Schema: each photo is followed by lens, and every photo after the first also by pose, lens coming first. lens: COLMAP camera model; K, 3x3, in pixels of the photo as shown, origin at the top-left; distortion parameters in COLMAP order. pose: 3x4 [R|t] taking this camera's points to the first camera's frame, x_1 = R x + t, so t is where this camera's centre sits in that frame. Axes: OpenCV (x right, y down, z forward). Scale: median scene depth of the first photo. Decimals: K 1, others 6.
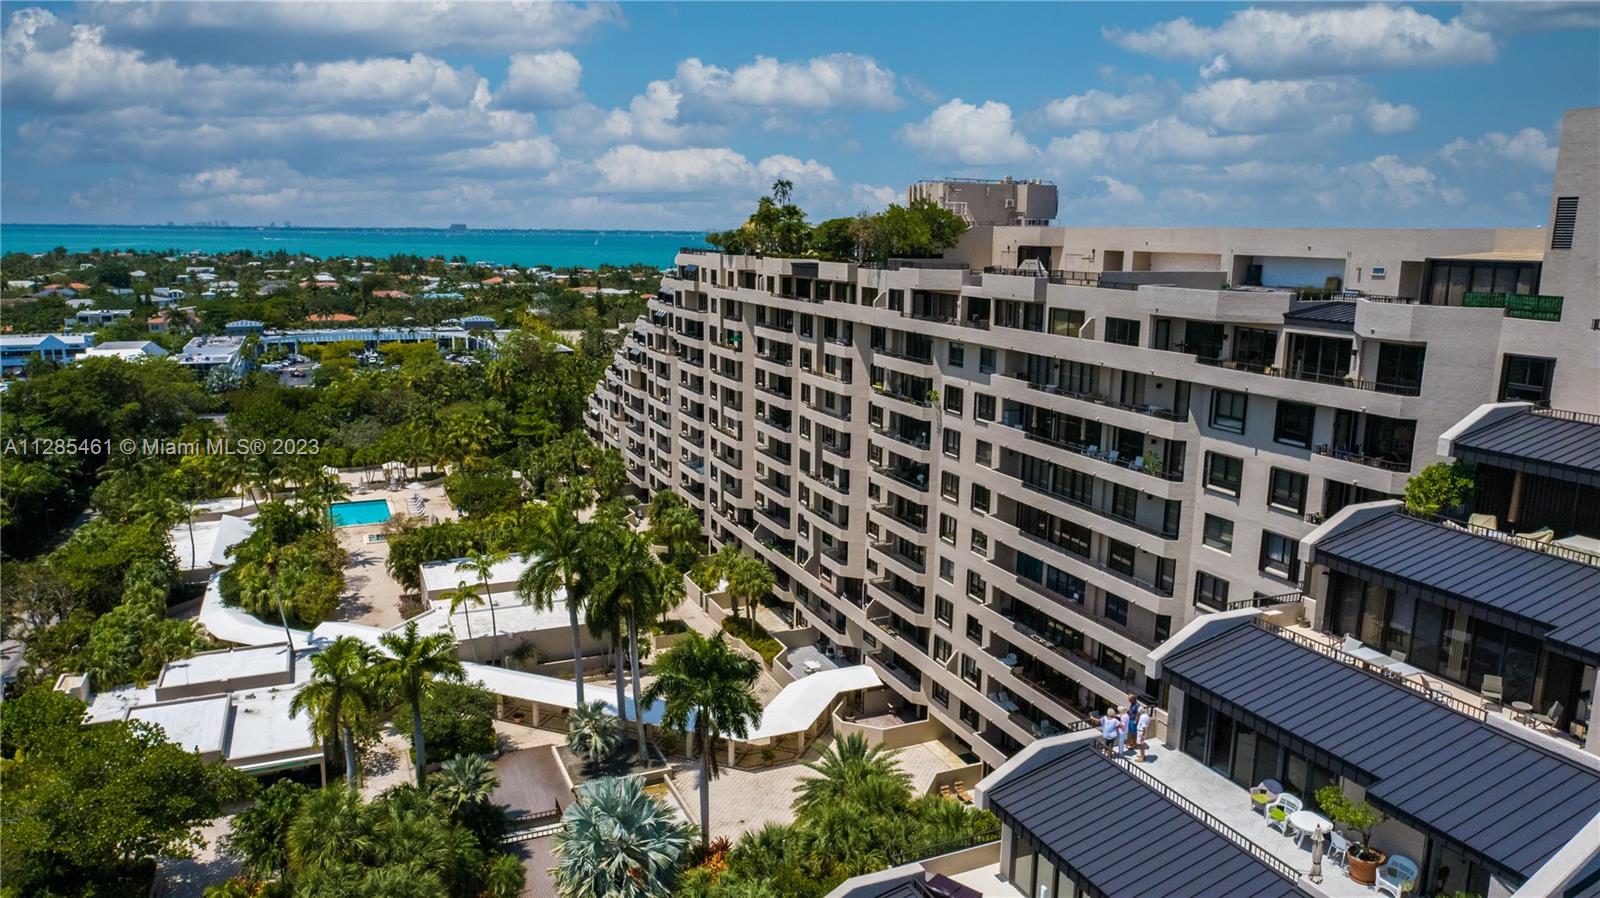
lens RADIAL K [[1087.8, 0, 800.9], [0, 1087.8, 452.2], [0, 0, 1]] dist [-0.016929, 0.016476]
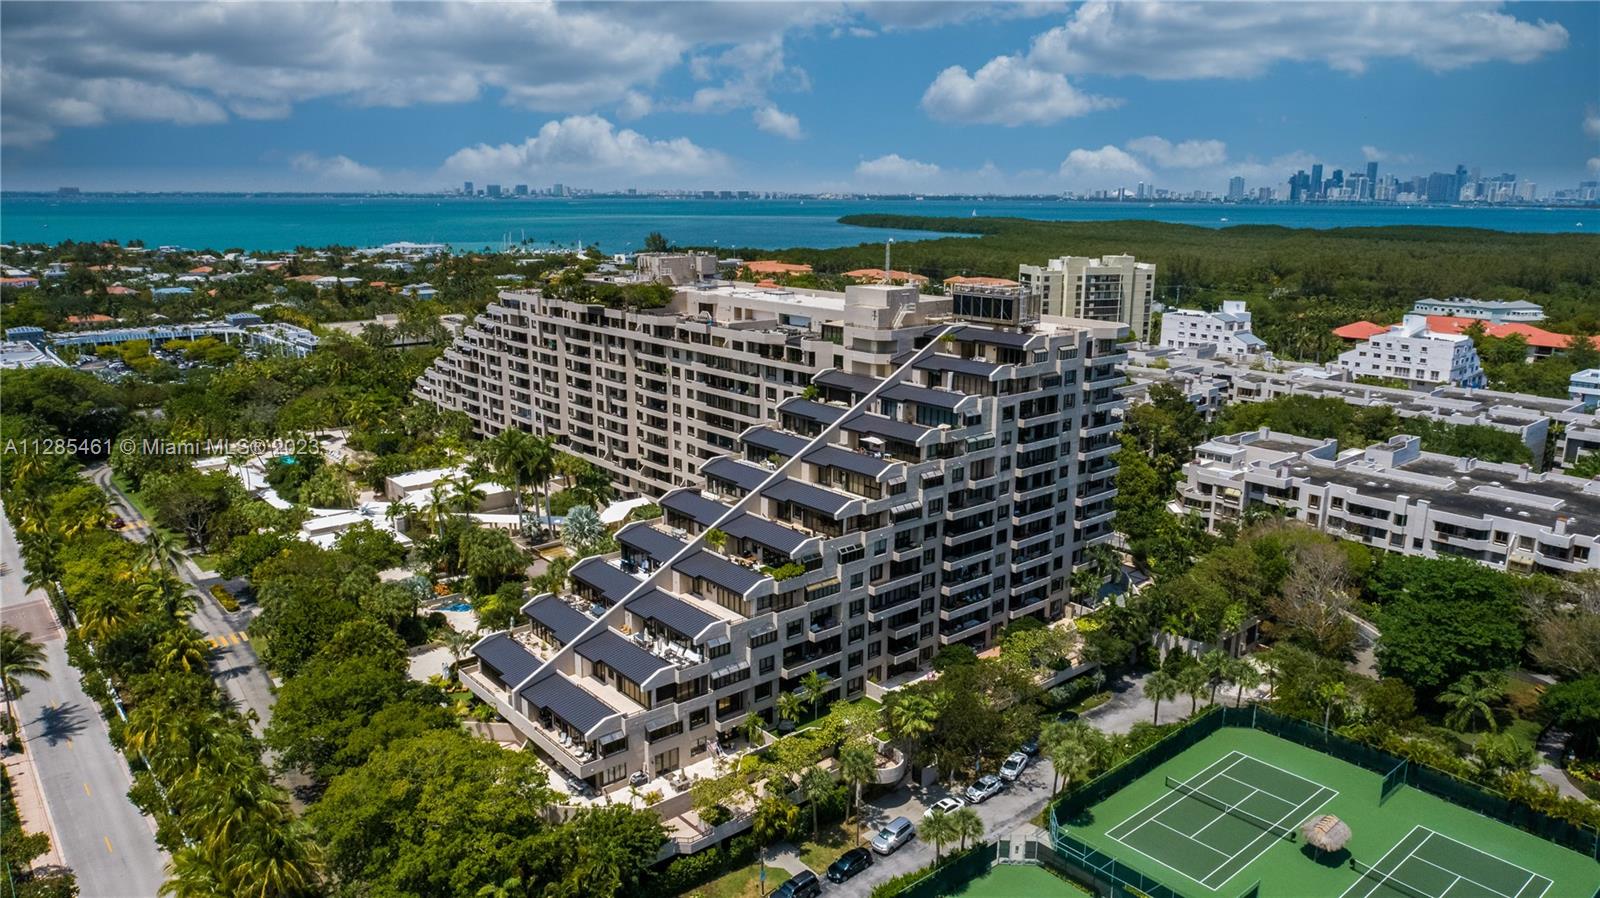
lens RADIAL K [[1087.8, 0, 800.8], [0, 1087.8, 448.3], [0, 0, 1]] dist [-0.016929, 0.016476]
pose [[0.958851, -0.074095, 0.274072, -0.243405], [0.064532, 0.996956, 0.043761, 0.028702], [-0.276480, -0.024273, 0.960713, -1.265347]]
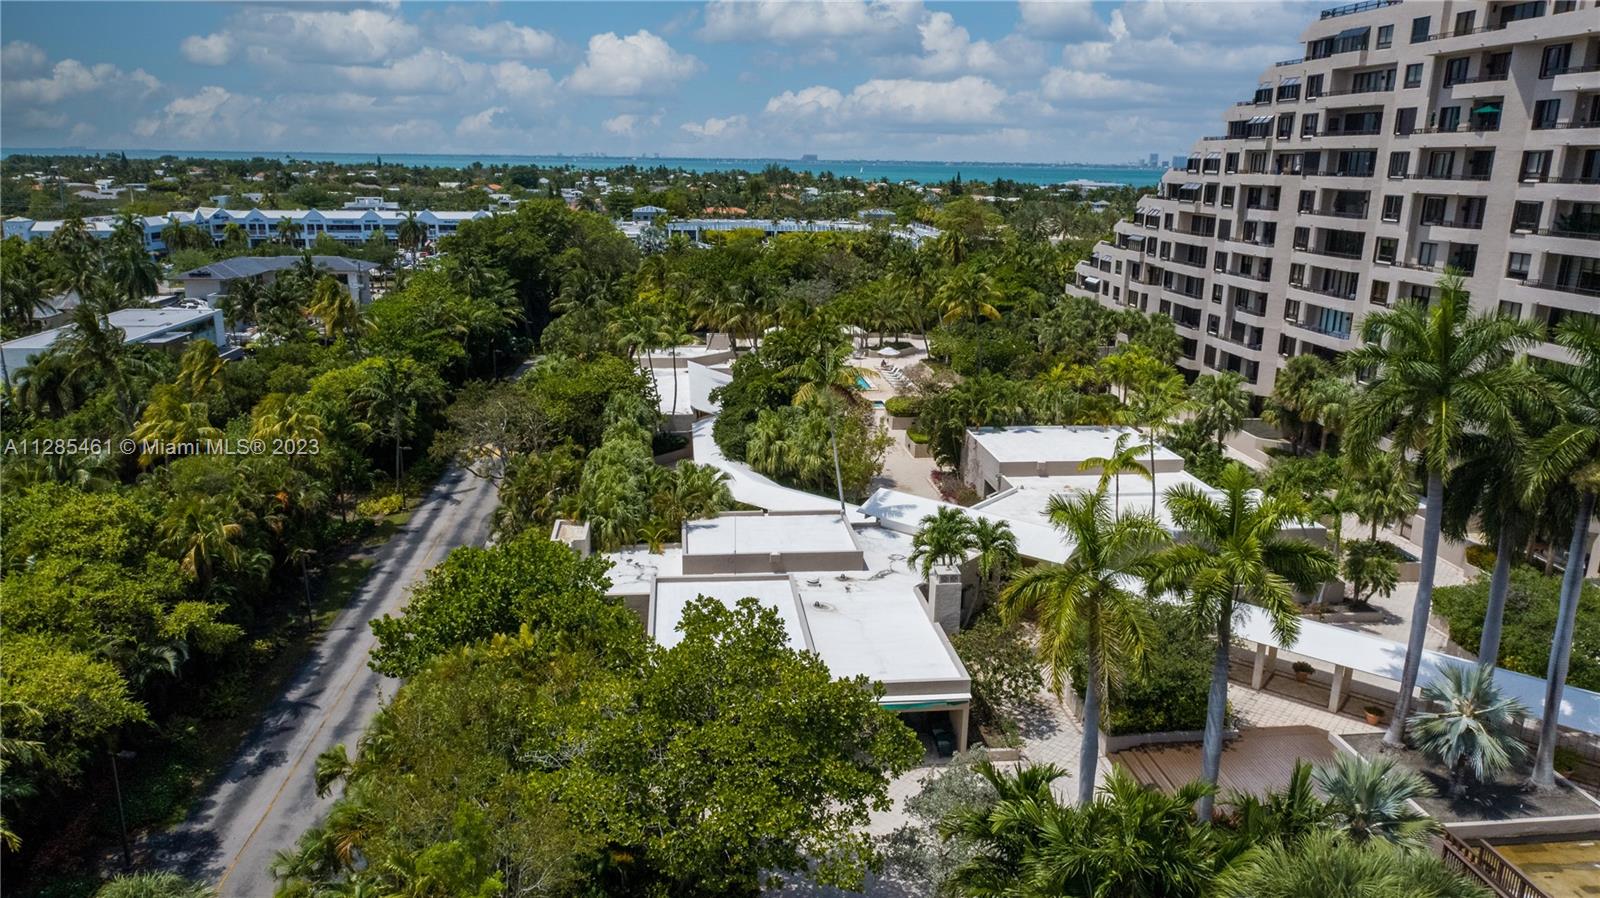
lens RADIAL K [[1087.8, 0, 796.4], [0, 1087.8, 447.9], [0, 0, 1]] dist [-0.016929, 0.016476]
pose [[0.952626, 0.078756, -0.293771, -0.332603], [-0.062675, 0.995994, 0.063772, 0.104283], [0.297617, -0.042338, 0.953746, 0.380971]]
